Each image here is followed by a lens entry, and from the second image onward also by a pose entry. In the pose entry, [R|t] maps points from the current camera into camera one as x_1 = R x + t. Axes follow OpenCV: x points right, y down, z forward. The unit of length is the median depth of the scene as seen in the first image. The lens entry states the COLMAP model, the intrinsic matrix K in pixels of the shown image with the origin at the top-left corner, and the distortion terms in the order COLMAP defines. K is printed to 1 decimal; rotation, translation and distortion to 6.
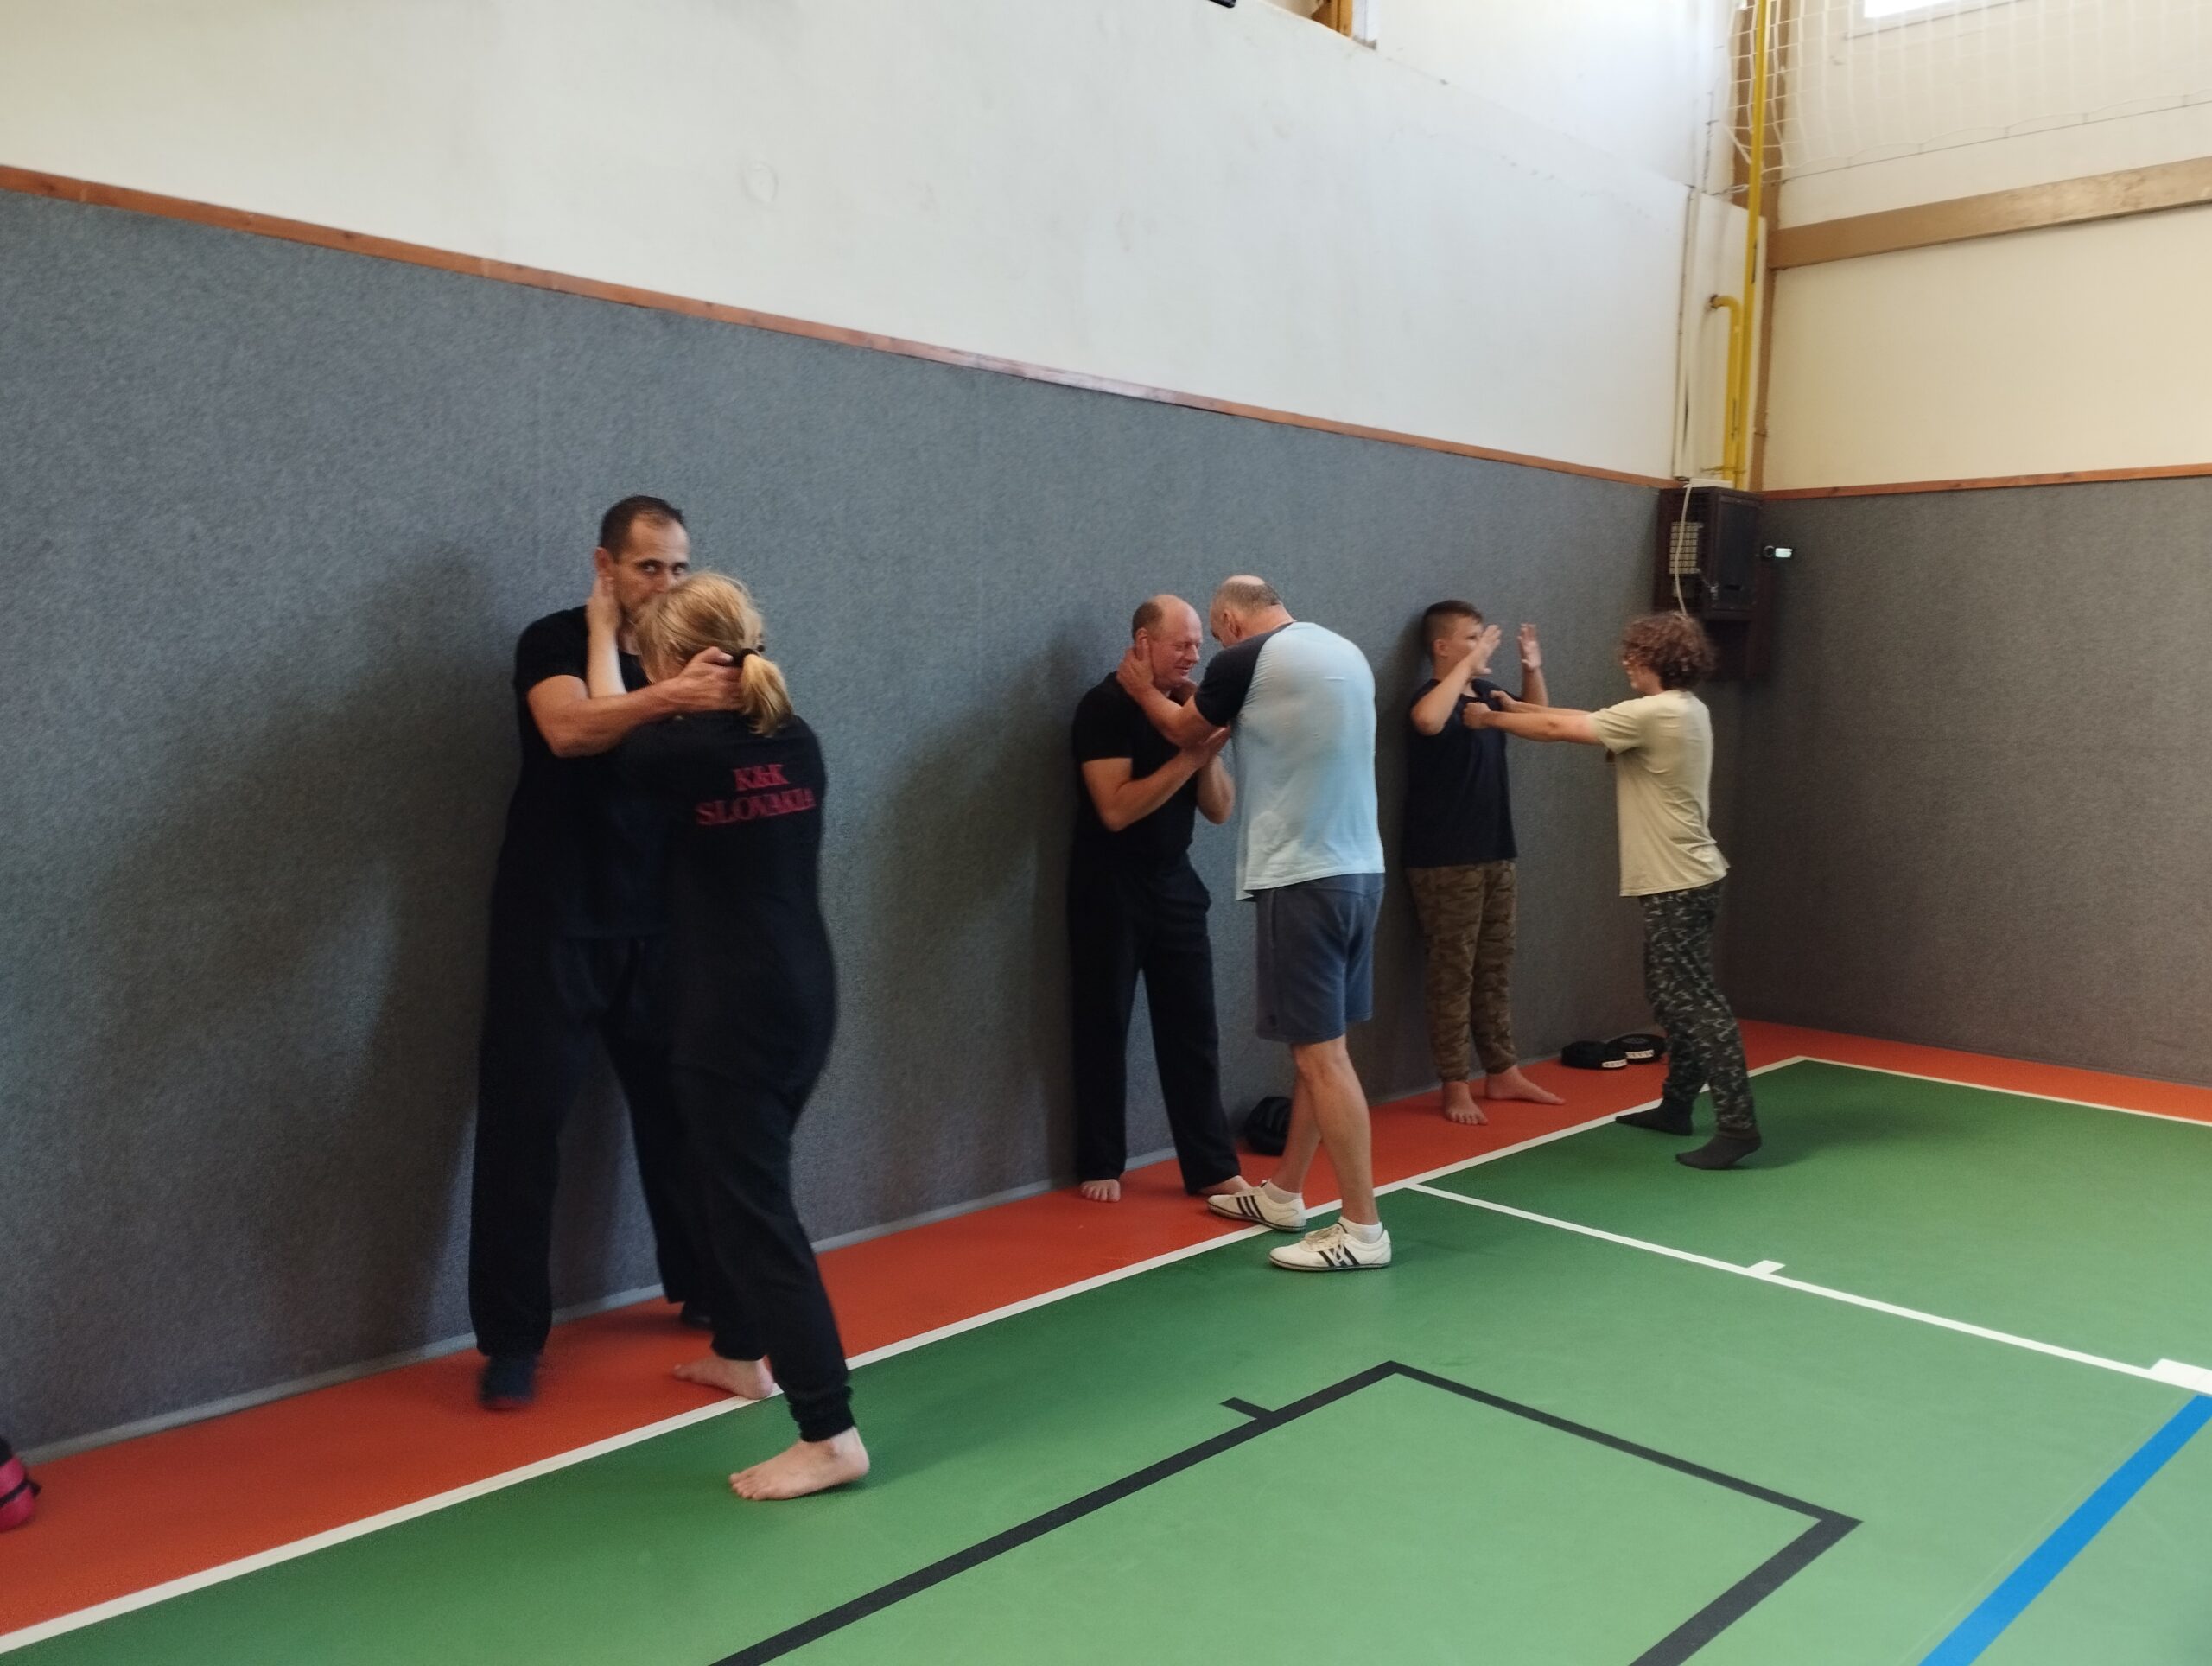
lens RADIAL K [[1799.1, 0, 1104.3], [0, 1799.1, 832.3], [0, 0, 1]] dist [0.037497, -0.006579]
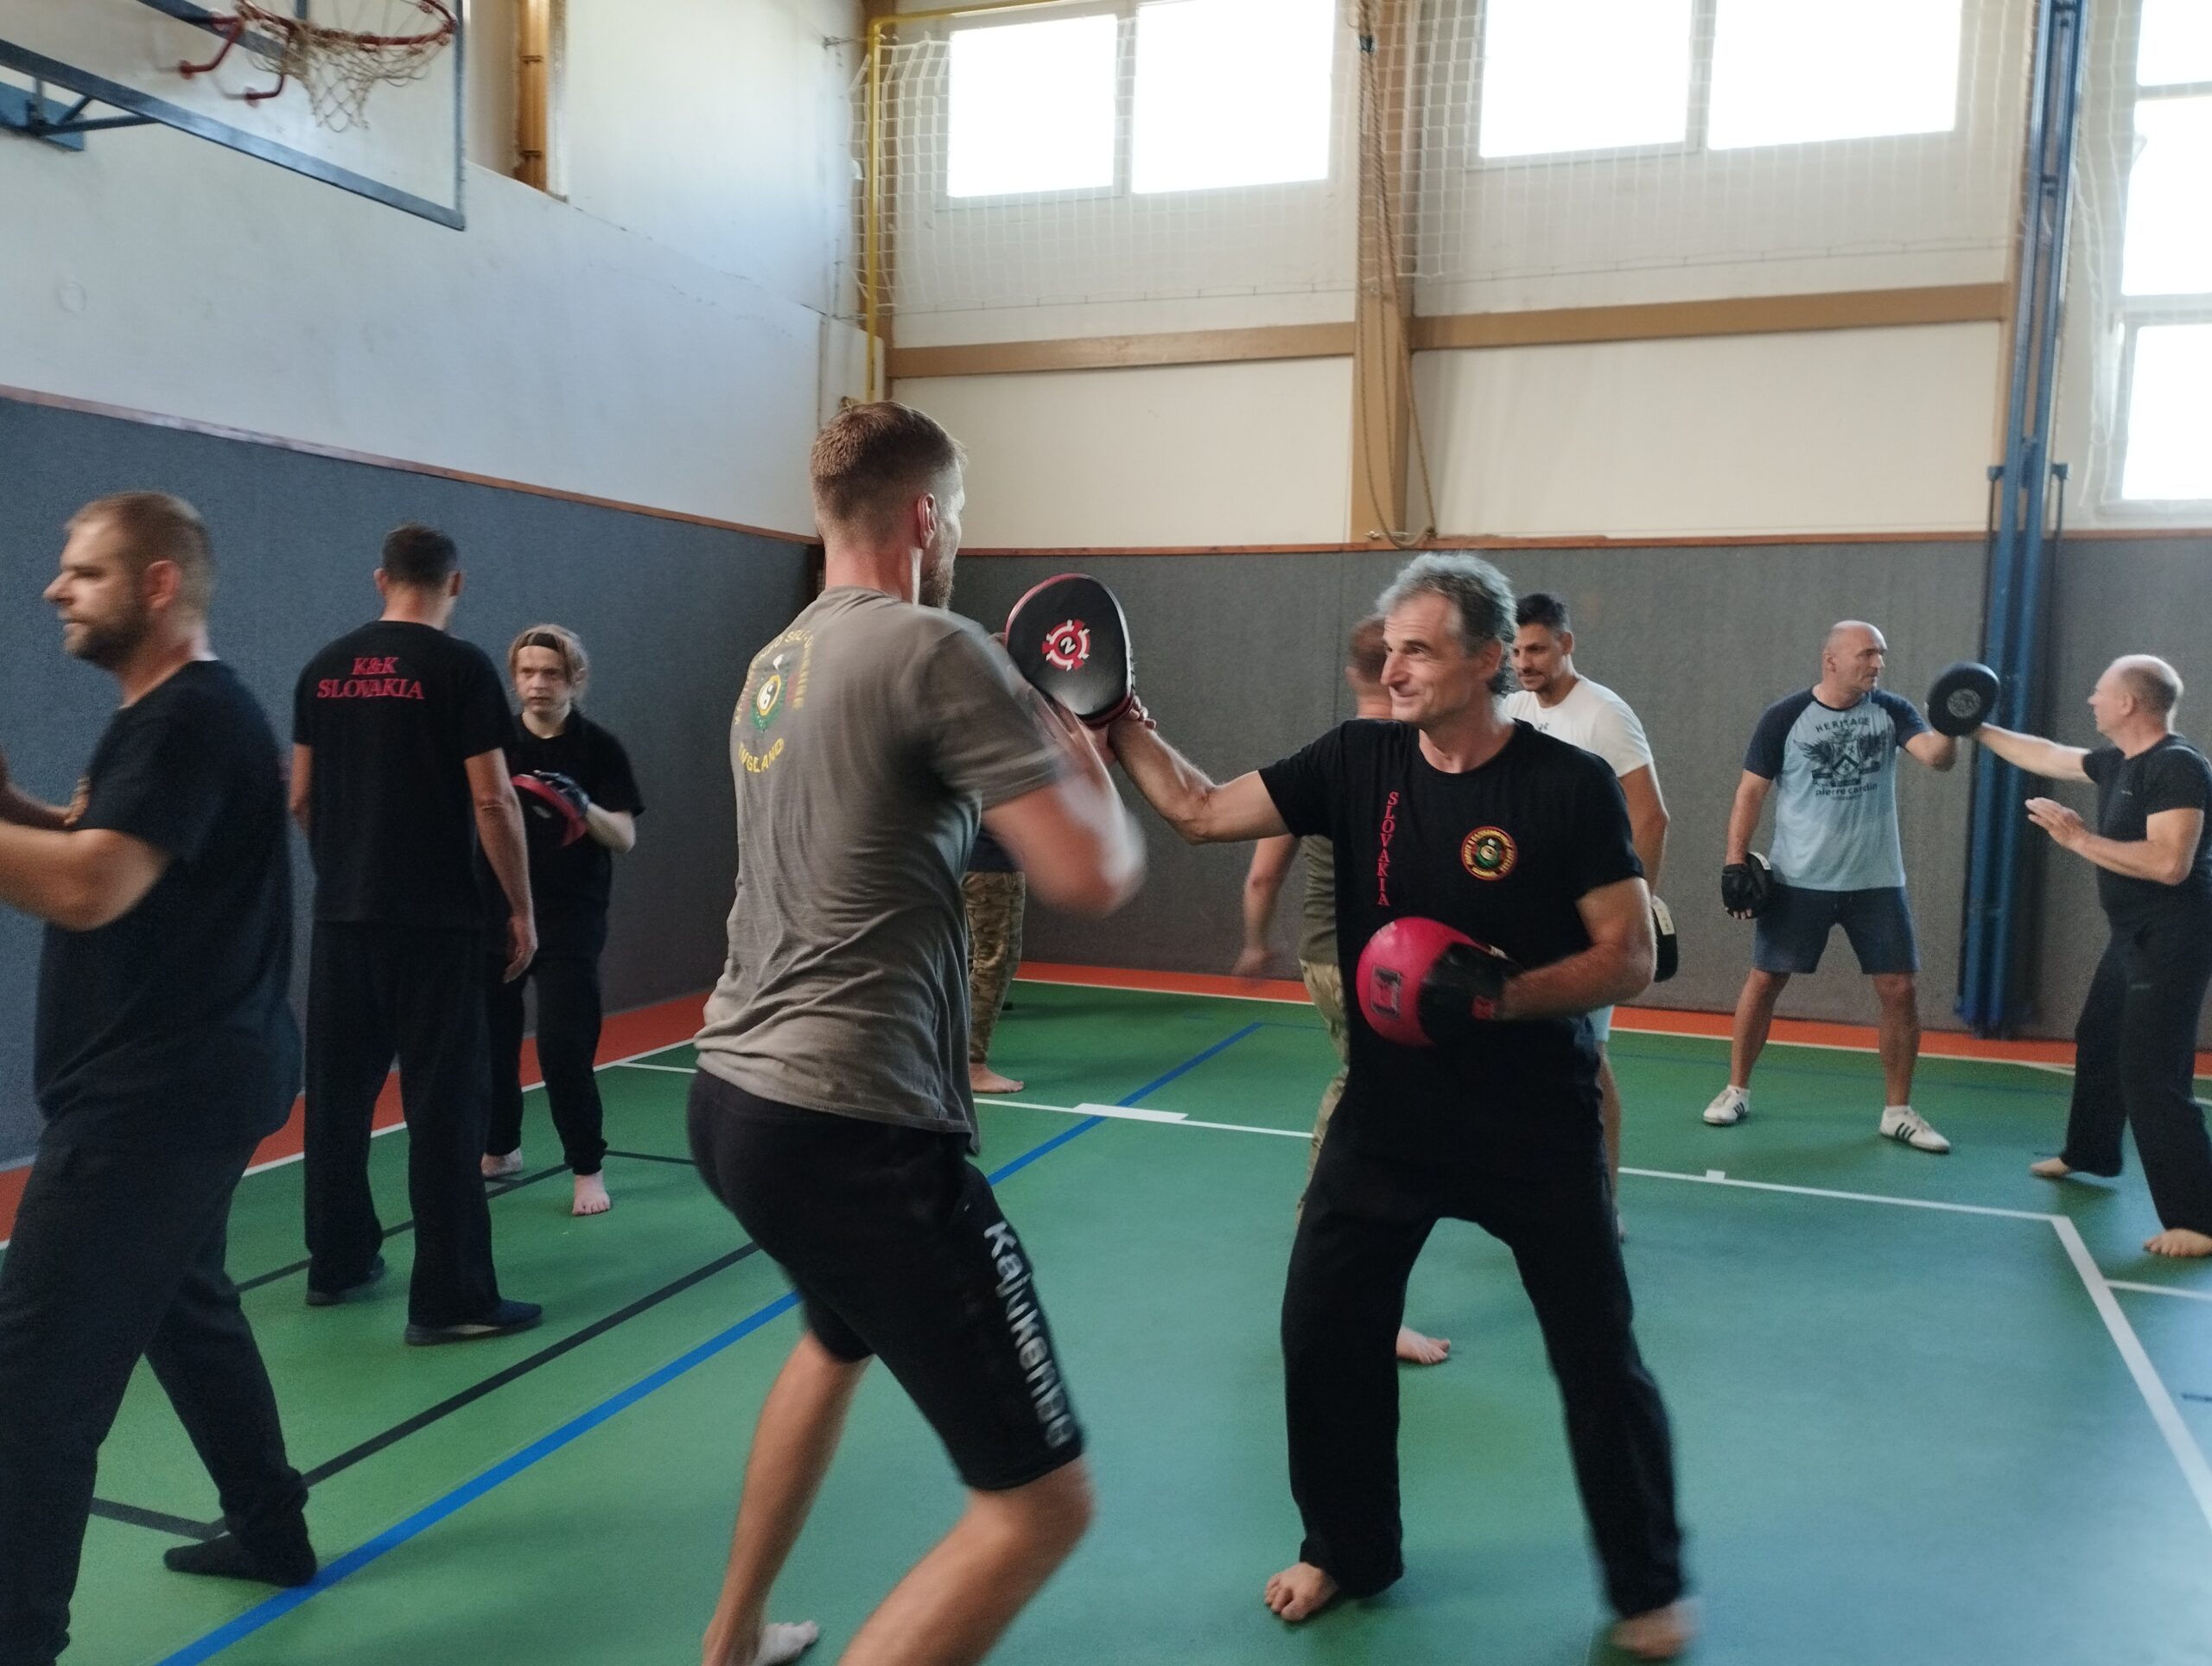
lens RADIAL K [[1799.1, 0, 1102.4], [0, 1799.1, 837.4], [0, 0, 1]] dist [0.037497, -0.006579]
pose [[0.912785, -0.028468, 0.407448, -0.034324], [0.031041, 0.999518, 0.000296, 0.027043], [-0.407260, 0.012378, 0.913228, -0.273163]]
